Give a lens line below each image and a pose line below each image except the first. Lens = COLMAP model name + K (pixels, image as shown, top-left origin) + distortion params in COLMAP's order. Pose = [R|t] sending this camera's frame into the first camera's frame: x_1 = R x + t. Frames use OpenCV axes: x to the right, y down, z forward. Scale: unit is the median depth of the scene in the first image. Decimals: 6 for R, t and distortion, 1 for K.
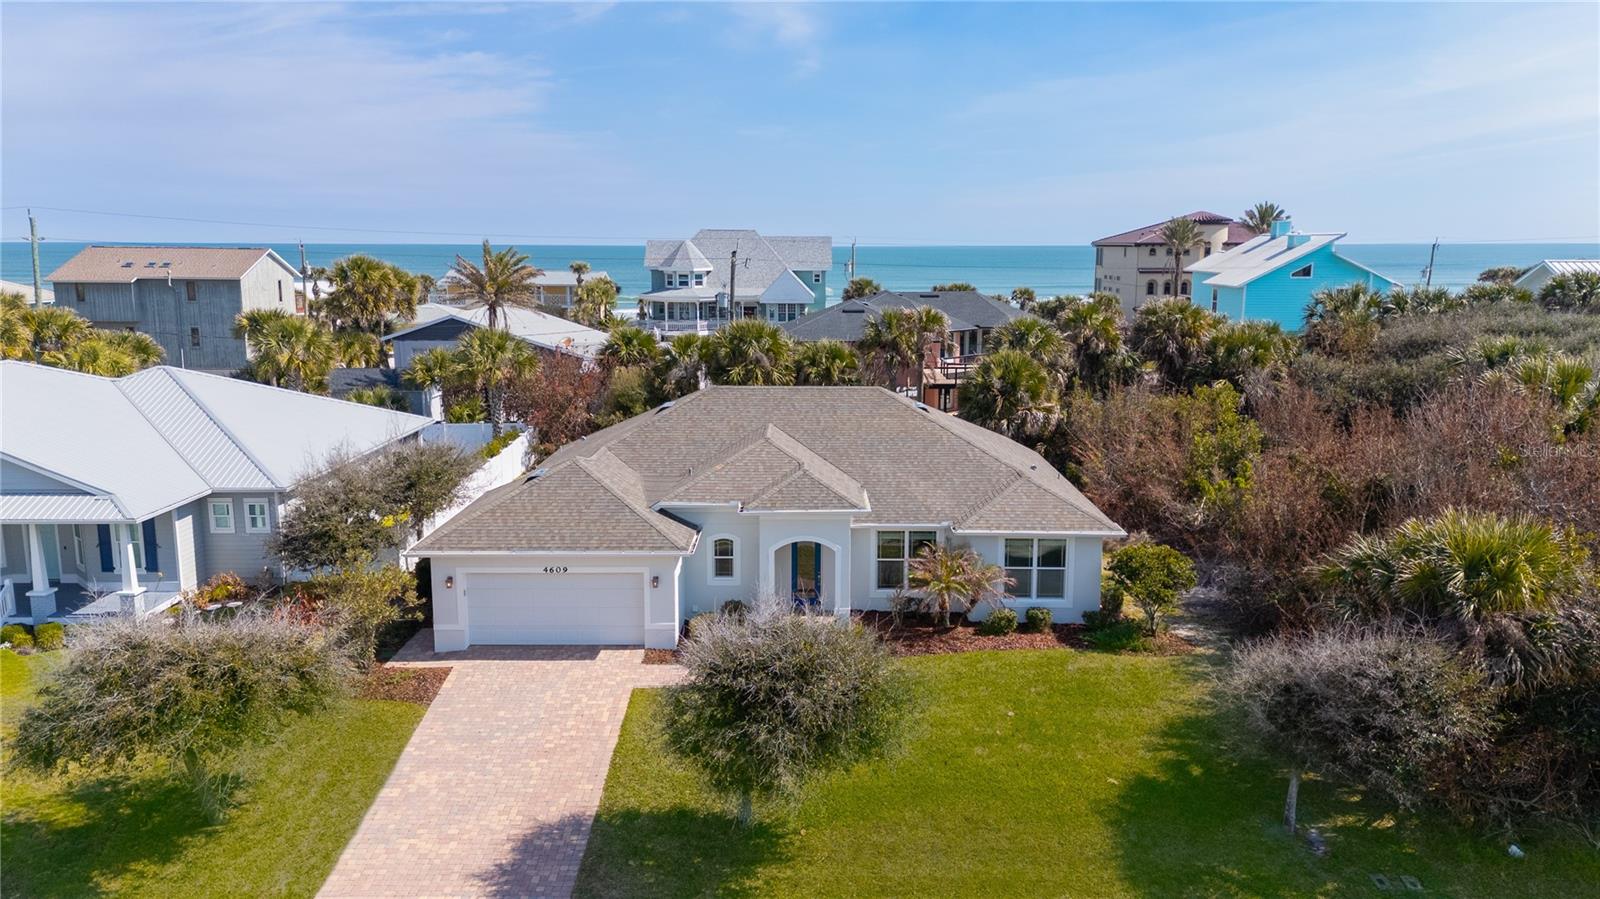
lens RADIAL K [[1175.9, 0, 801.2], [0, 1175.9, 447.8], [0, 0, 1]] dist [0.005912, 0.000554]
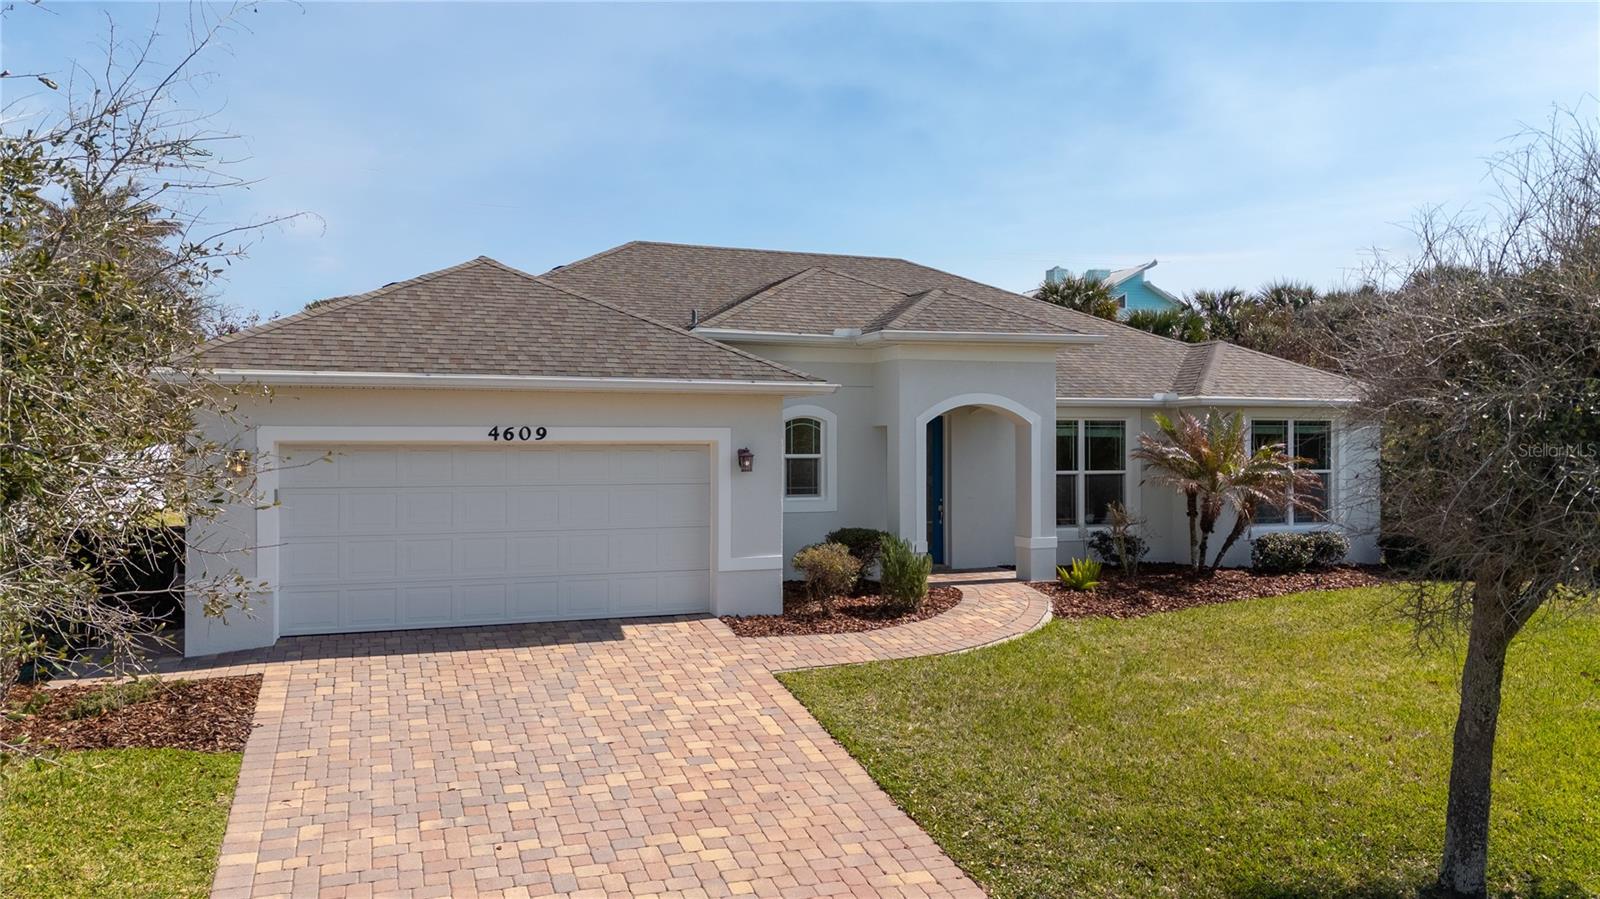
lens RADIAL K [[1175.9, 0, 799.8], [0, 1175.9, 451.8], [0, 0, 1]] dist [0.005912, 0.000554]
pose [[0.931864, -0.000352, 0.362808, -0.266562], [0.062060, 0.985416, -0.158445, 0.182524], [-0.357461, 0.170165, 0.918295, 0.572890]]
